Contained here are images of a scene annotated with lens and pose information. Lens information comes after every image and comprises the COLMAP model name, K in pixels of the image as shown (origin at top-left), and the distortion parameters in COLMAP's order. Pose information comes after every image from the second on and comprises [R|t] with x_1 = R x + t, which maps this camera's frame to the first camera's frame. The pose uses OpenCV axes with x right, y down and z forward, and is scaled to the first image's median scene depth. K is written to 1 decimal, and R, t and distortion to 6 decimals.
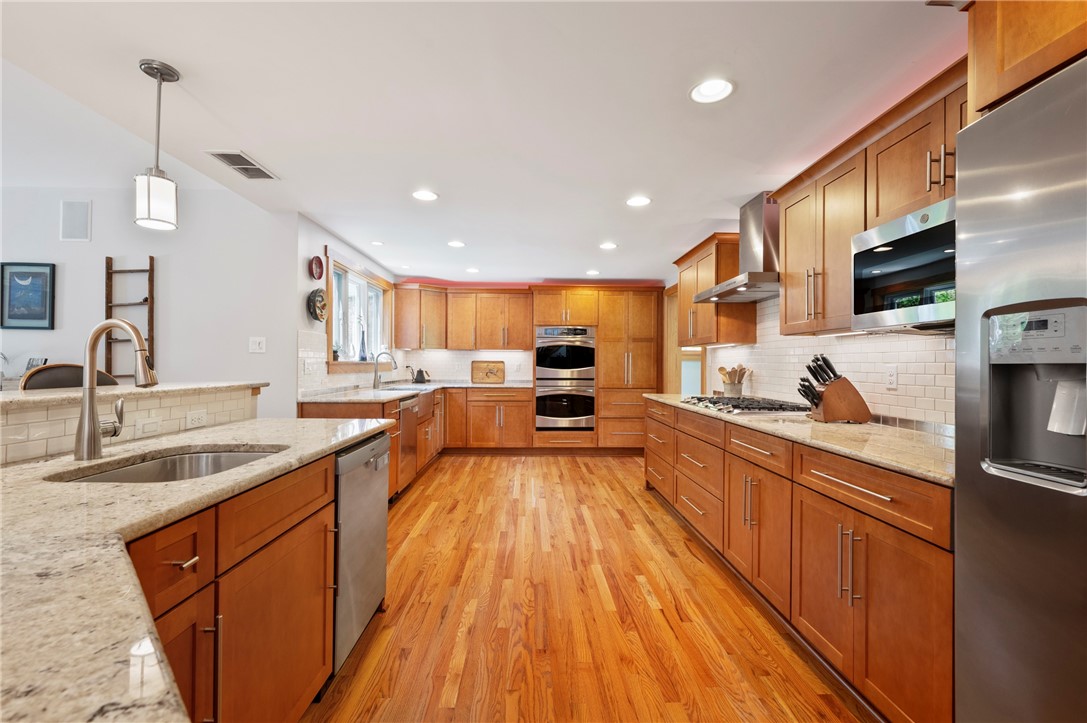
lens RADIAL K [[476.2, 0, 543.2], [0, 476.2, 360.1], [0, 0, 1]] dist [0.001983, 0.000031]
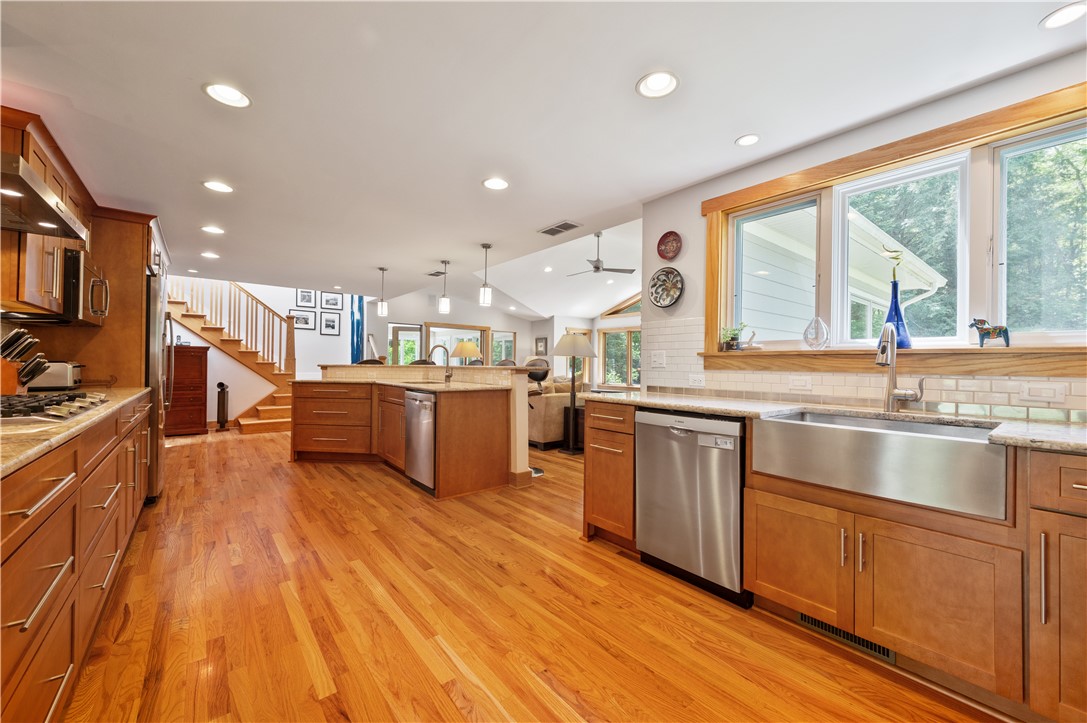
lens RADIAL K [[425.6, 0, 545.5], [0, 425.6, 360.9], [0, 0, 1]] dist [-0.002910, -0.000411]
pose [[-0.794275, -0.022085, -0.607157, 0.146364], [-0.013785, 0.999737, -0.018331, 0.028808], [0.607402, -0.006191, -0.794370, 1.270211]]
